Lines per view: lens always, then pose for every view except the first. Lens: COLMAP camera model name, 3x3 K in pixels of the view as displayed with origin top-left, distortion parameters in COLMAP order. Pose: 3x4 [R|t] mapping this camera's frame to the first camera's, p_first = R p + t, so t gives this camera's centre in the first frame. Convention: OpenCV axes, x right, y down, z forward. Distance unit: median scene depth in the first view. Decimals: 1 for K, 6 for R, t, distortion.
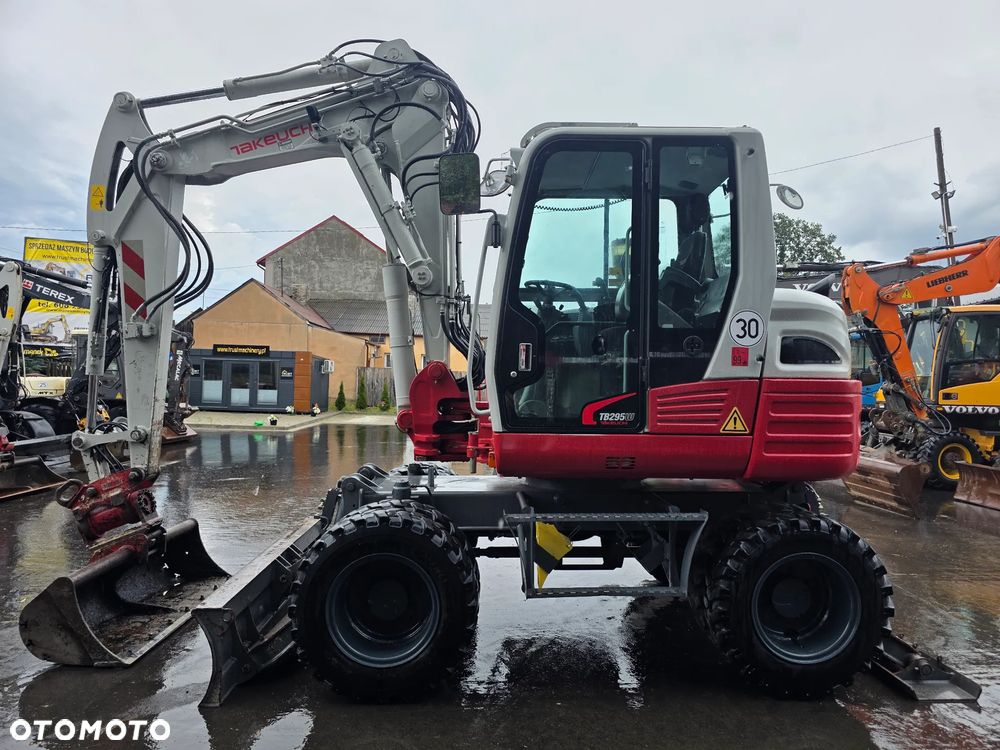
lens RADIAL K [[663.9, 0, 500.0], [0, 663.9, 375.0], [0, 0, 1]] dist [0.056616, -0.051406]
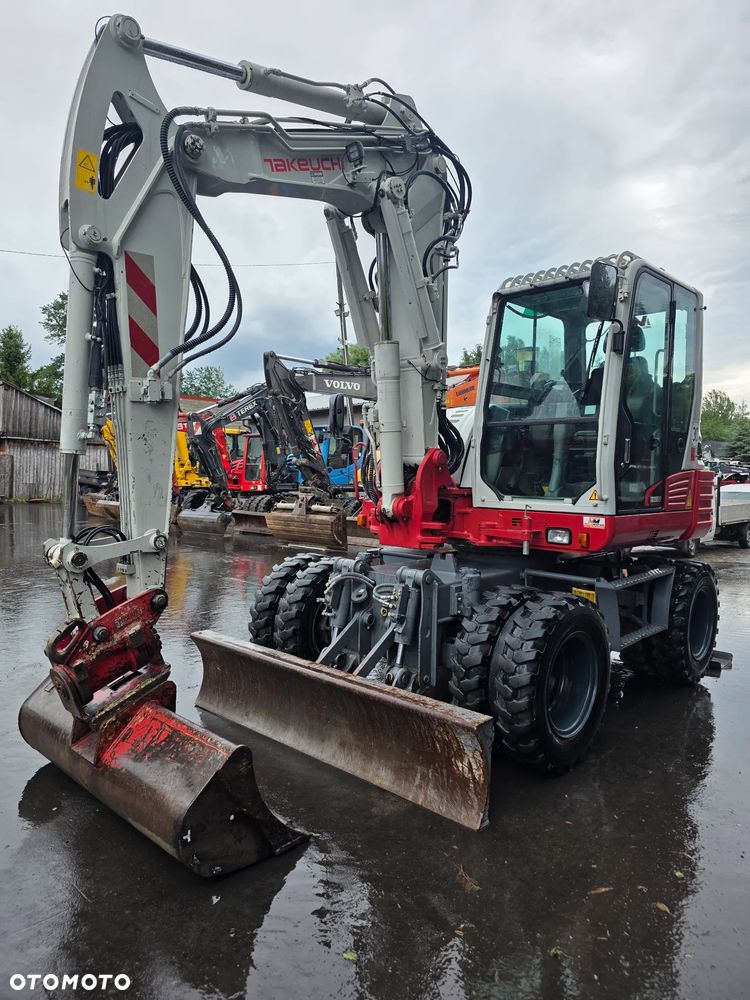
lens RADIAL K [[654.3, 0, 375.0], [0, 654.3, 500.0], [0, 0, 1]] dist [0.058579, -0.056504]
pose [[0.719370, -0.026287, 0.694129, -1.012552], [-0.023201, 0.997817, 0.061833, -0.002948], [-0.694239, -0.060586, 0.717190, 0.423587]]
